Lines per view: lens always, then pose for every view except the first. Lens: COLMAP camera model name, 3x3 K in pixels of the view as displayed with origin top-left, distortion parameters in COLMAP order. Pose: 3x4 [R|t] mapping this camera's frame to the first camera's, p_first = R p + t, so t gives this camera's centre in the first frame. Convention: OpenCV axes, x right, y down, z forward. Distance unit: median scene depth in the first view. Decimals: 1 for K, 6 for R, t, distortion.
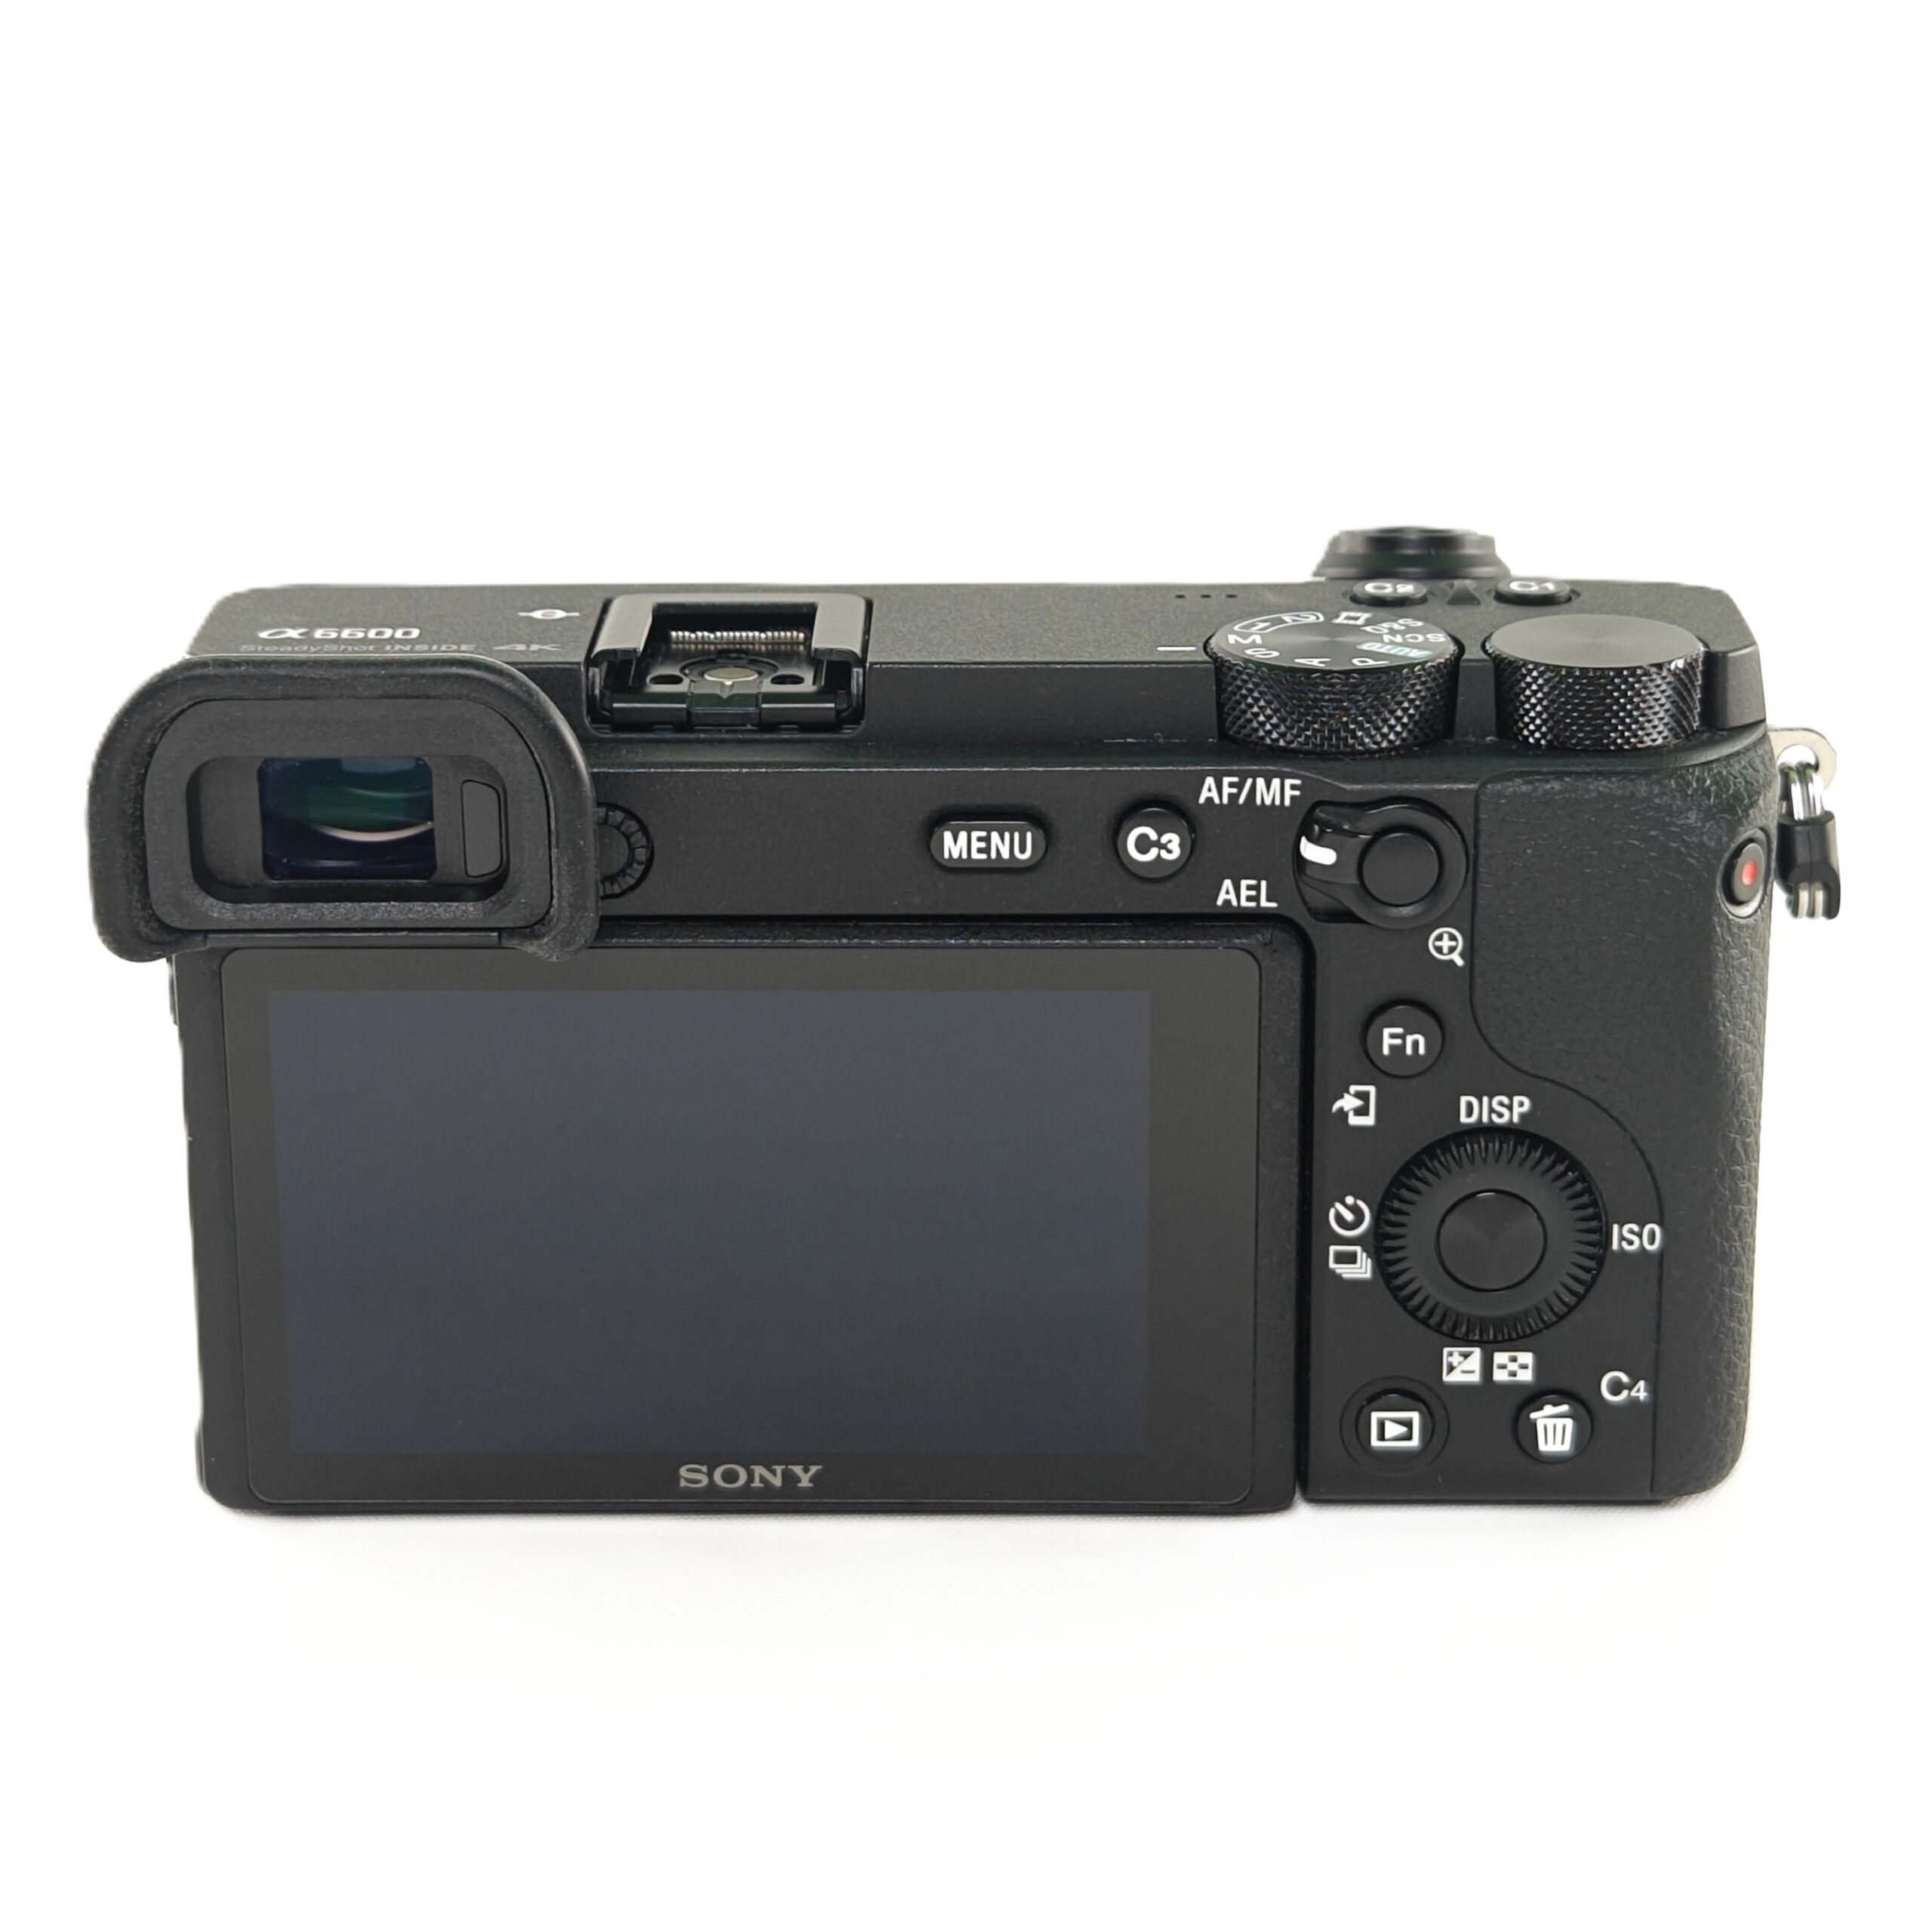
lens RADIAL K [[4730.9, 0, 937.2], [0, 4730.9, 972.7], [0, 0, 1]] dist [0.635415, -5.808024]
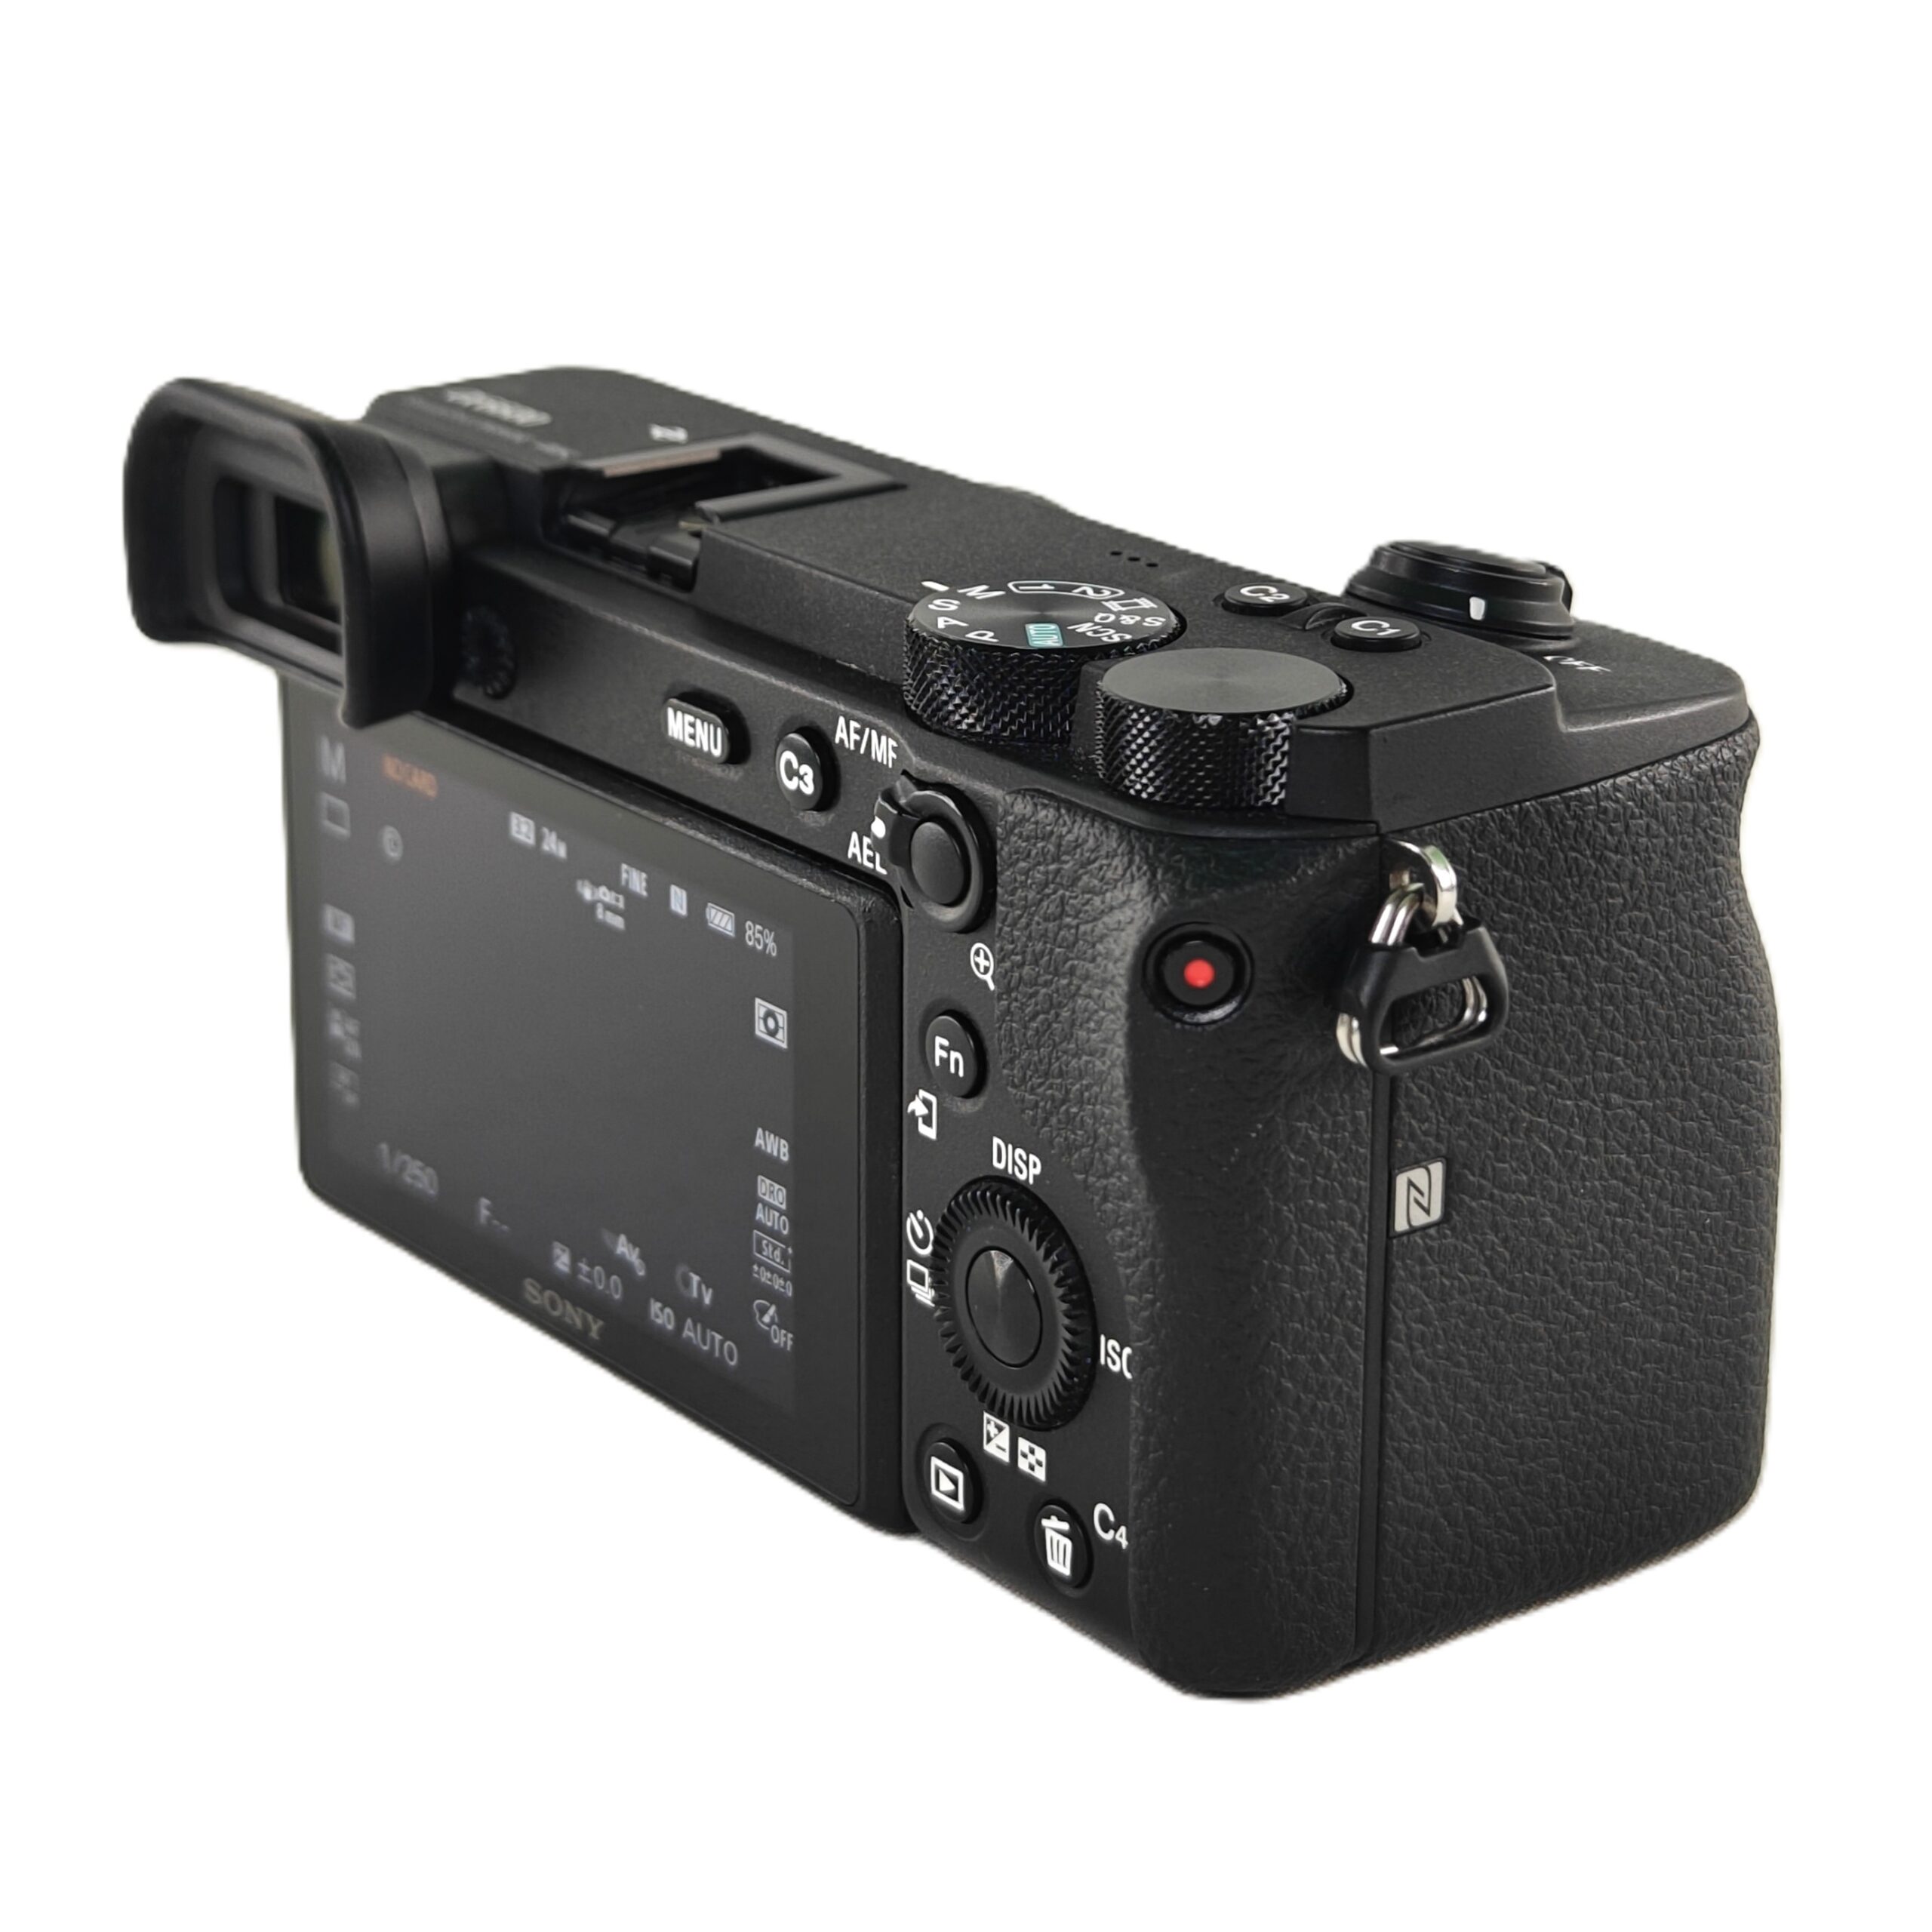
lens RADIAL K [[4730.9, 0, 937.2], [0, 4730.9, 972.7], [0, 0, 1]] dist [0.635415, -5.808024]
pose [[0.622621, 0.272251, -0.733636, 0.754950], [-0.273550, 0.954101, 0.121909, -0.110284], [0.733153, 0.124783, 0.668518, 0.392476]]
